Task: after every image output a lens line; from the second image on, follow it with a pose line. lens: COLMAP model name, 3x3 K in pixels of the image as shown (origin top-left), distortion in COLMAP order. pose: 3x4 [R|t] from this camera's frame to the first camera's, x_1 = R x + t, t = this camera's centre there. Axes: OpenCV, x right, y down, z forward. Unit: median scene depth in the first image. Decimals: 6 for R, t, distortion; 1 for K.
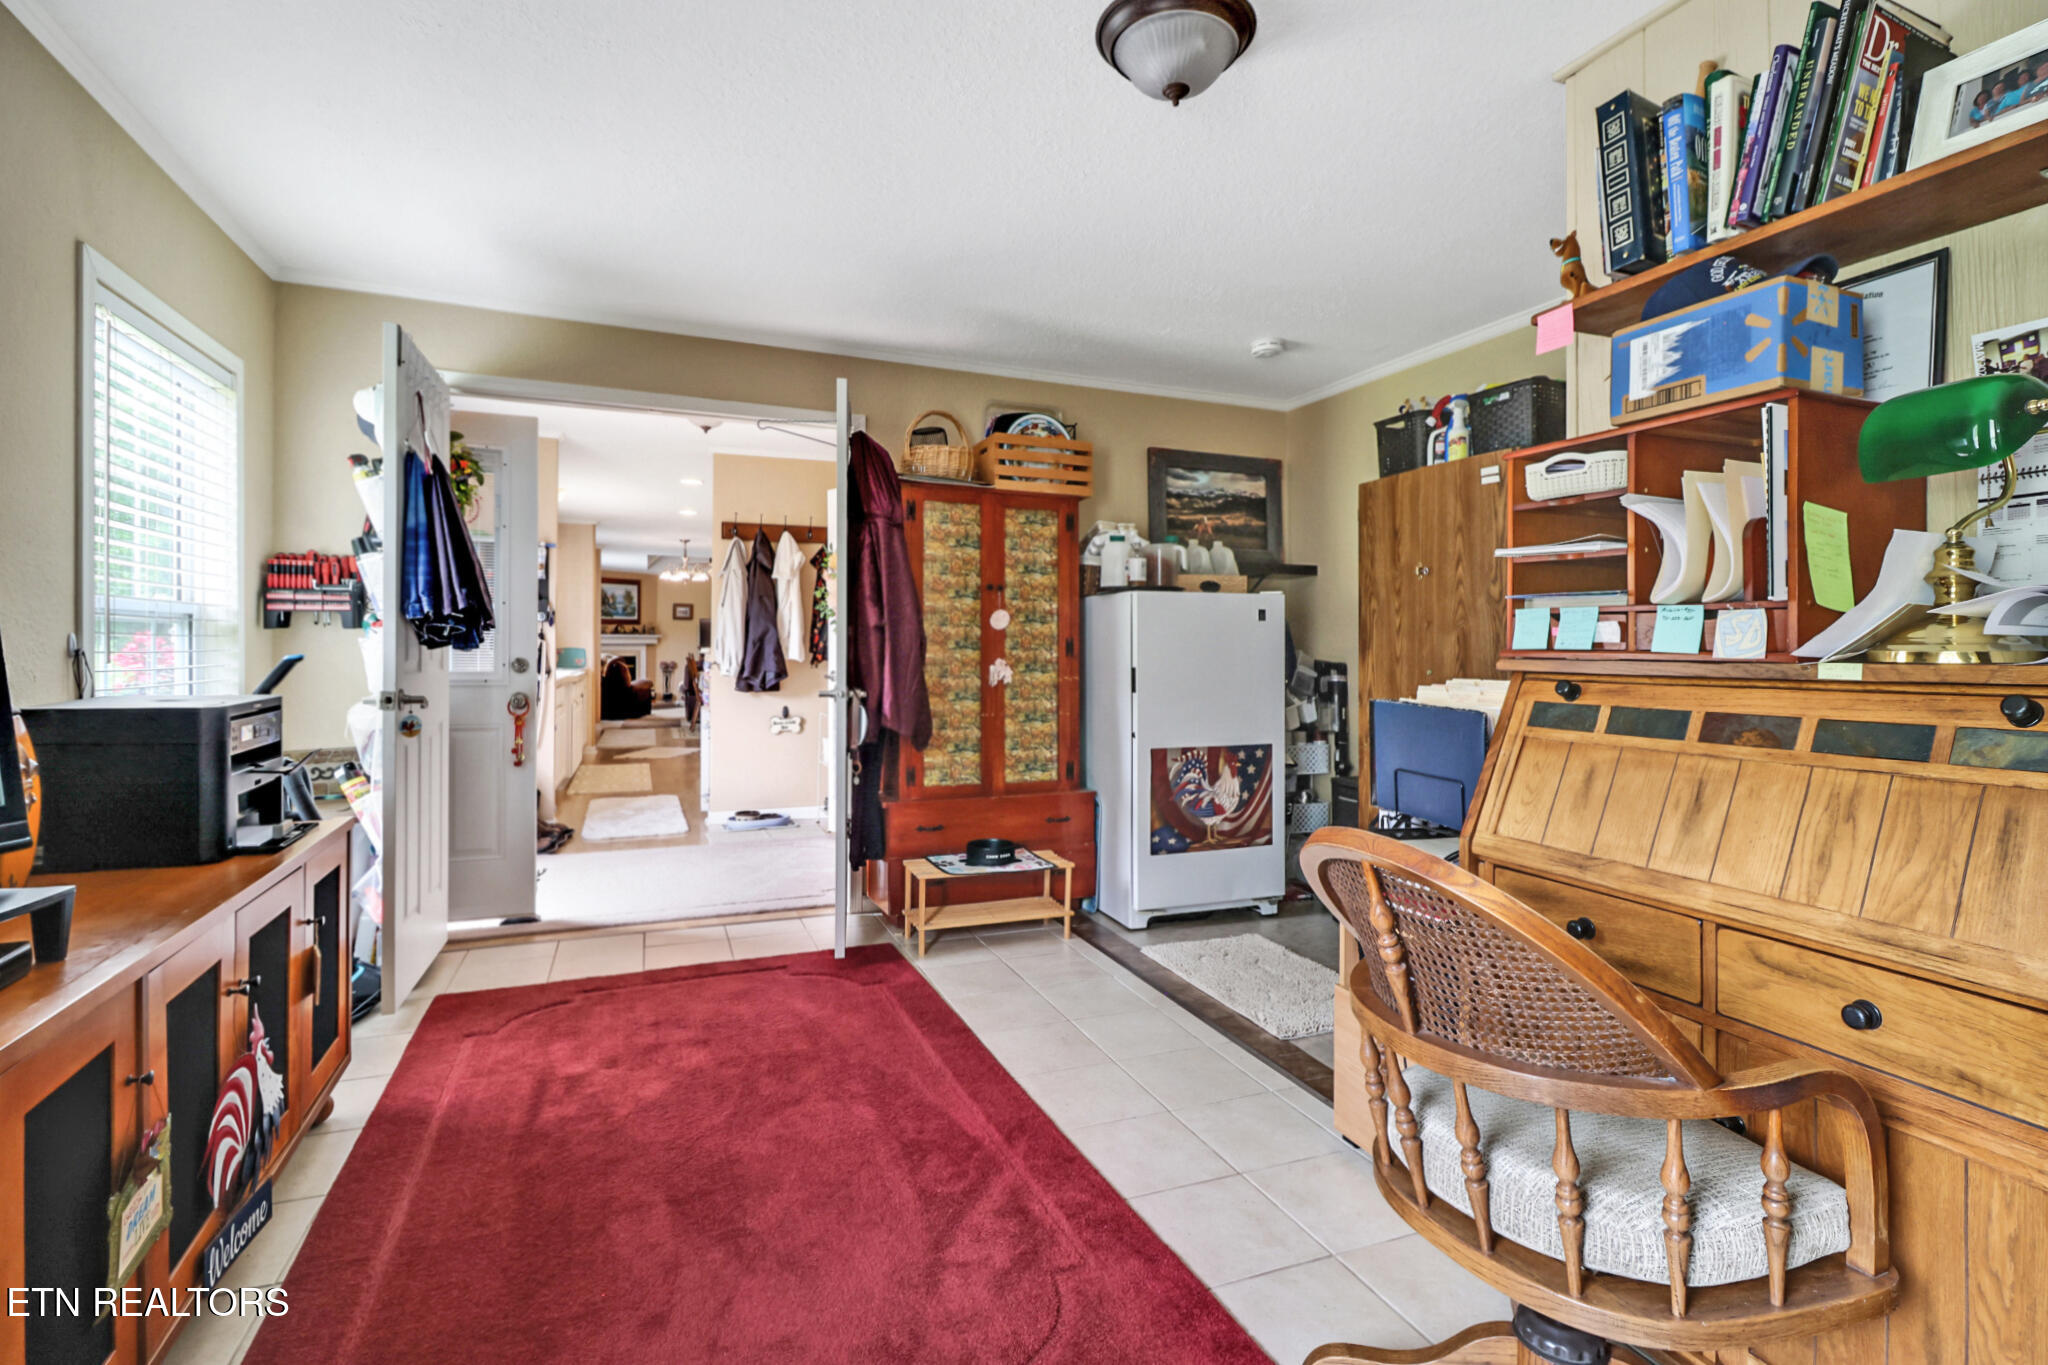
lens RADIAL K [[946.2, 0, 1025.9], [0, 946.2, 648.7], [0, 0, 1]] dist [0.003289, -0.001960]
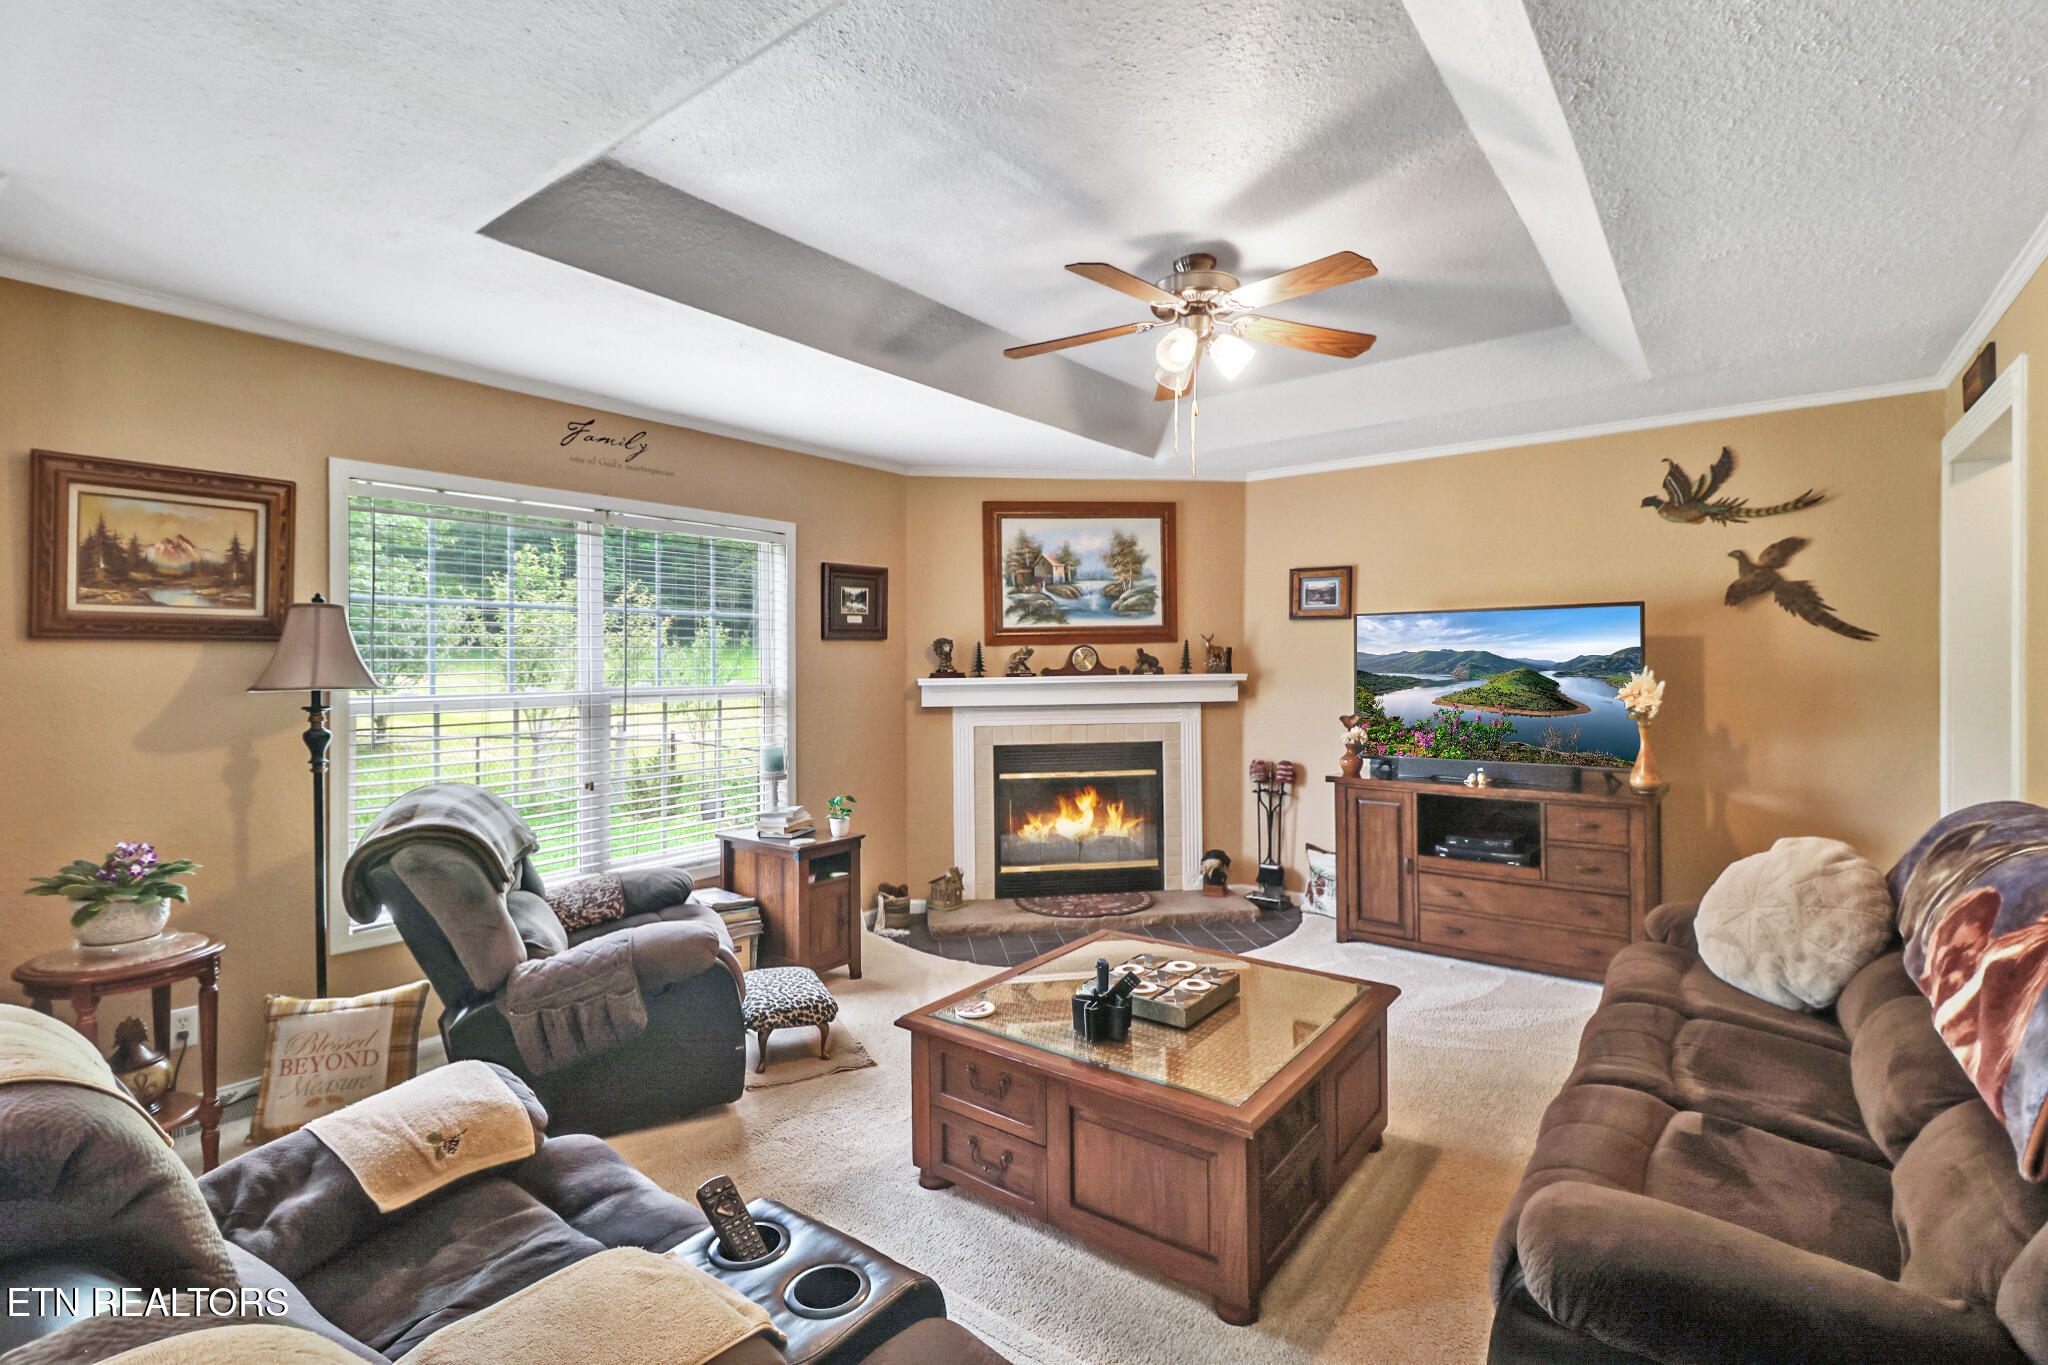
lens RADIAL K [[946.2, 0, 1036.6], [0, 946.2, 666.1], [0, 0, 1]] dist [0.003289, -0.001960]
pose [[0.515398, -0.005941, -0.856930, -0.161410], [0.012706, 0.999919, 0.000710, -0.018158], [0.856857, -0.011254, 0.515432, 0.795113]]
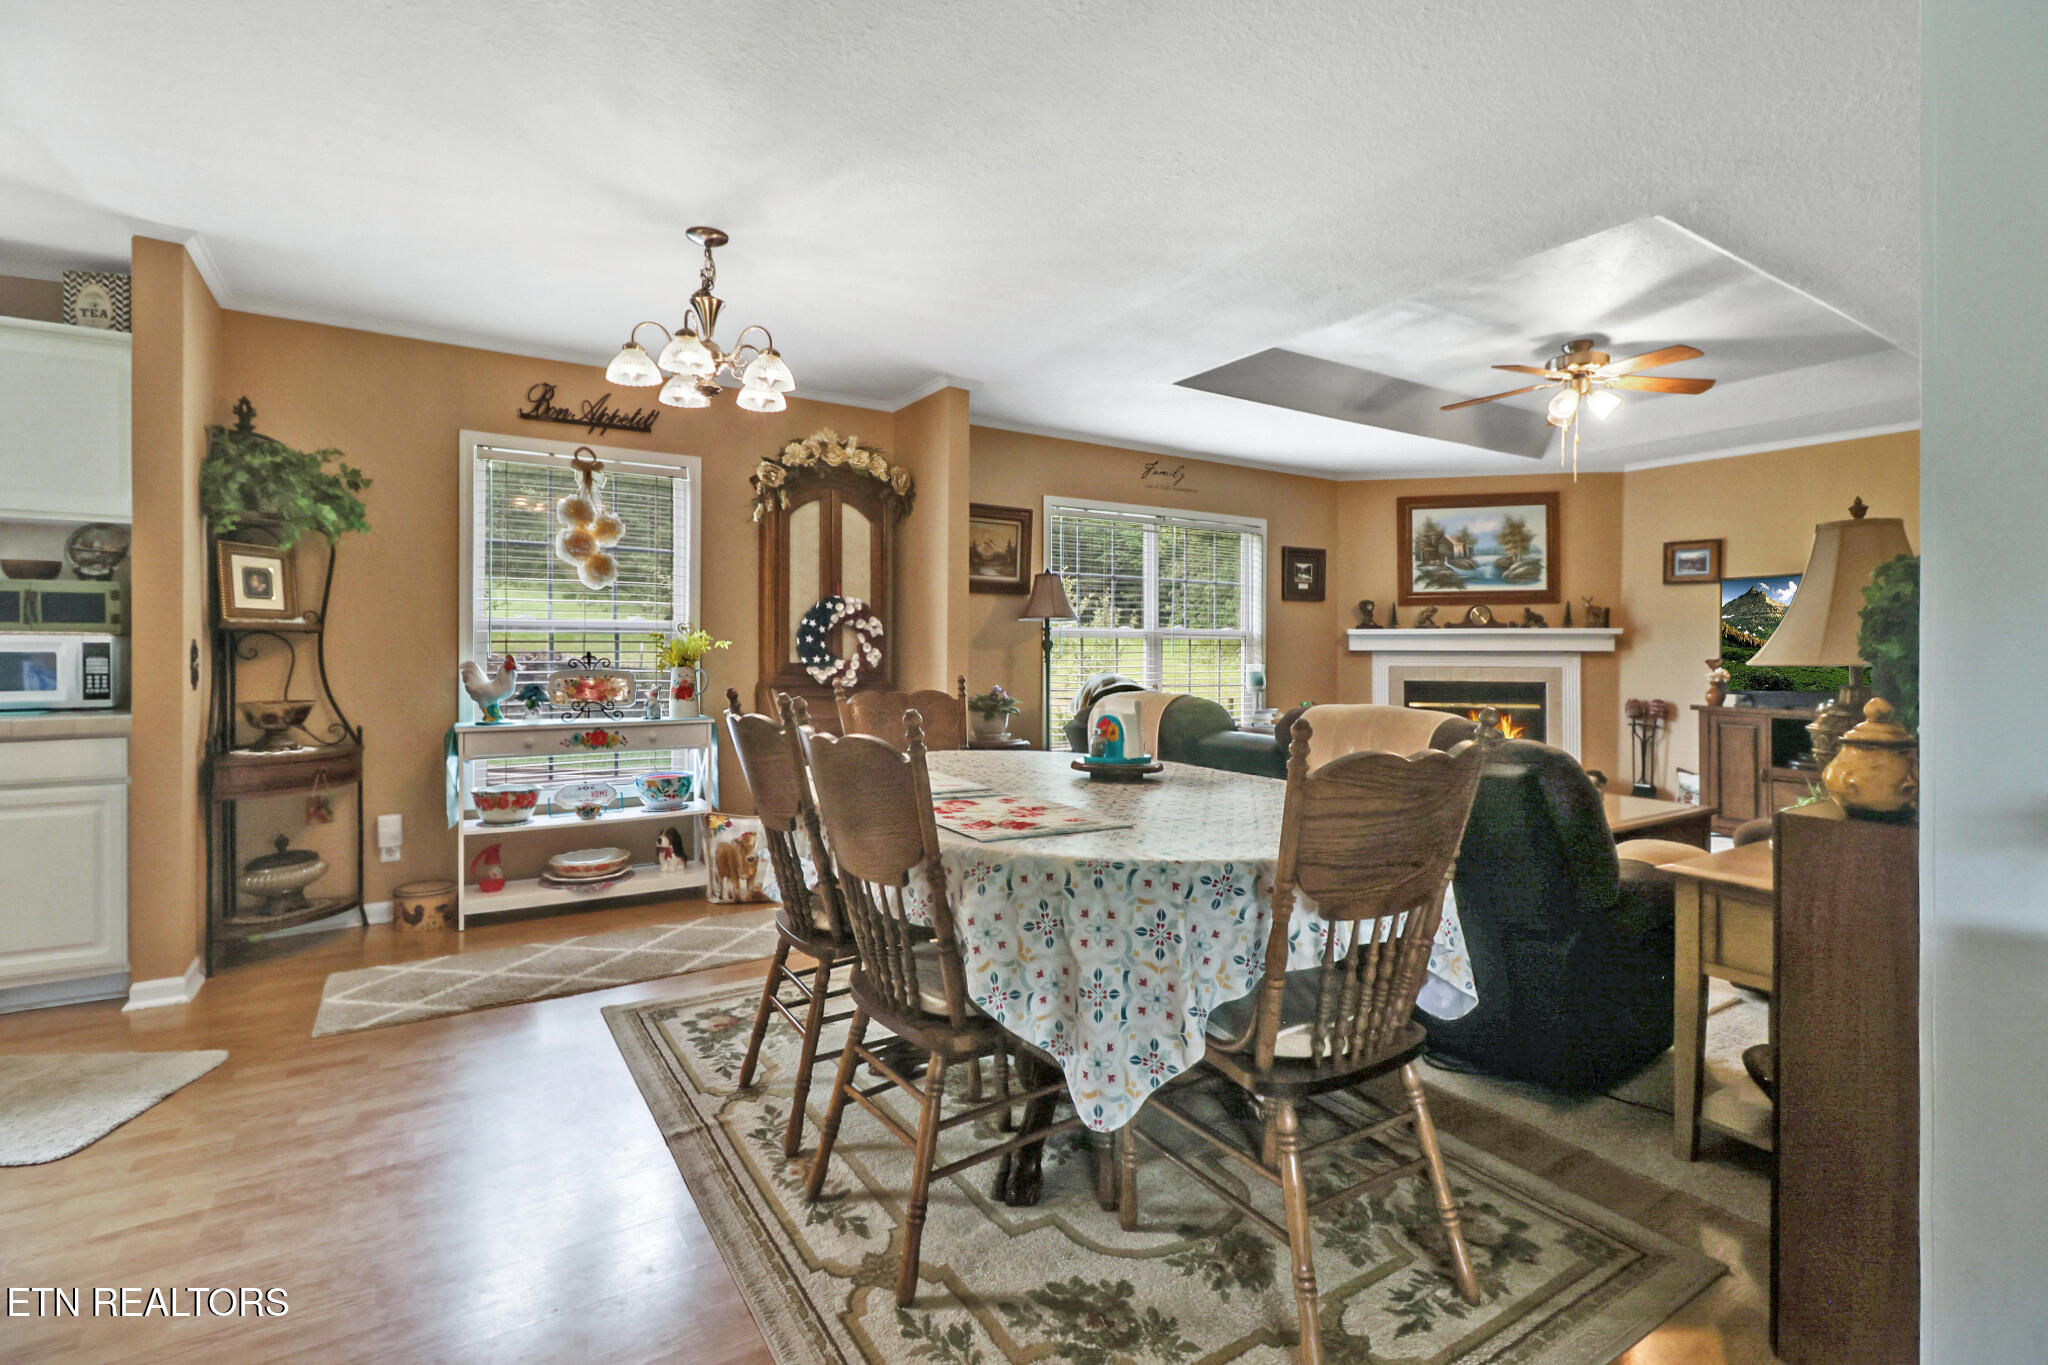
lens RADIAL K [[946.2, 0, 1060.6], [0, 946.2, 642.7], [0, 0, 1]] dist [0.003289, -0.001960]
pose [[0.206475, -0.007921, -0.978420, -0.065087], [-0.000469, 0.999966, -0.008194, -0.005620], [0.978452, 0.002151, 0.206464, 0.713481]]
